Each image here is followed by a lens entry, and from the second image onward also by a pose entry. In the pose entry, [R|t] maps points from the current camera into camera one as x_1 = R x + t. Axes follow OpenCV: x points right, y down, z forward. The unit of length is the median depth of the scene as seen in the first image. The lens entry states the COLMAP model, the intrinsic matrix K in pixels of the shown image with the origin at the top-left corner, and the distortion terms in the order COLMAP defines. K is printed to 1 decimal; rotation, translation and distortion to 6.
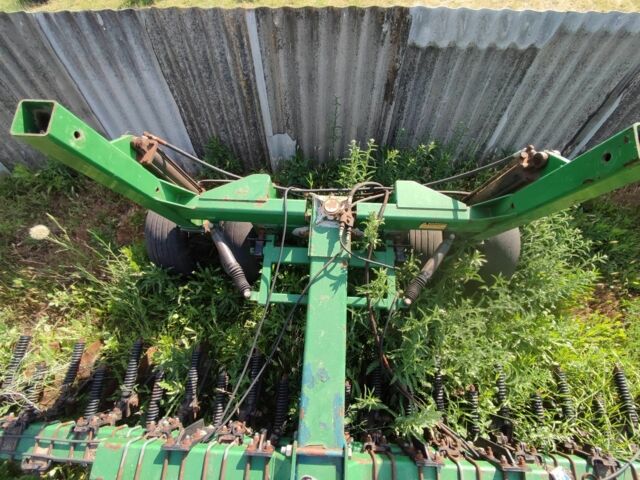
lens RADIAL K [[295.7, 0, 323.2], [0, 295.7, 242.2], [0, 0, 1]] dist [0.001816, -0.002879]
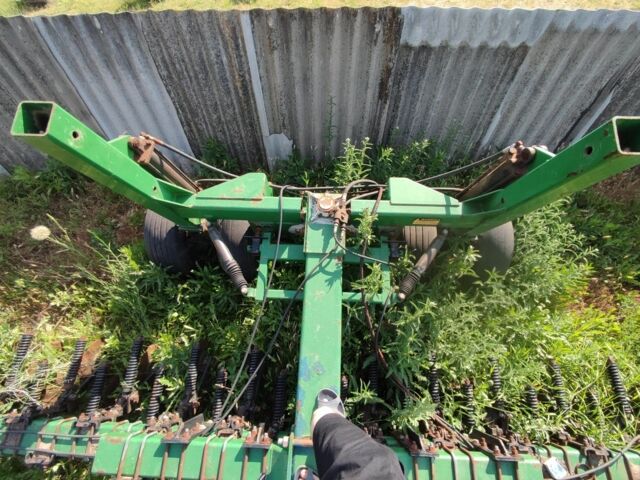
lens RADIAL K [[295.7, 0, 323.4], [0, 295.7, 242.9], [0, 0, 1]] dist [0.001816, -0.002879]
pose [[0.999945, -0.010352, -0.001738, 0.016633], [0.010351, 0.999946, -0.000035, 0.012518], [0.001738, 0.000017, 0.999998, -0.016162]]
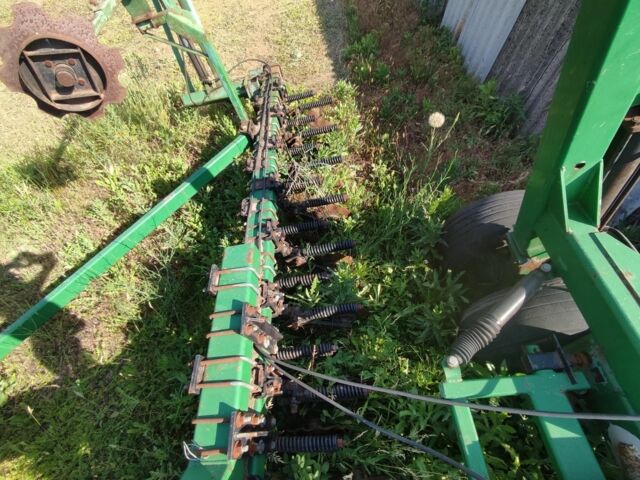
lens RADIAL K [[295.7, 0, 322.5], [0, 295.7, 240.8], [0, 0, 1]] dist [0.001816, -0.002879]
pose [[0.104679, 0.815004, -0.569922, -0.126882], [-0.843866, 0.376031, 0.382740, 0.069975], [0.526243, 0.440873, 0.727117, 0.296786]]
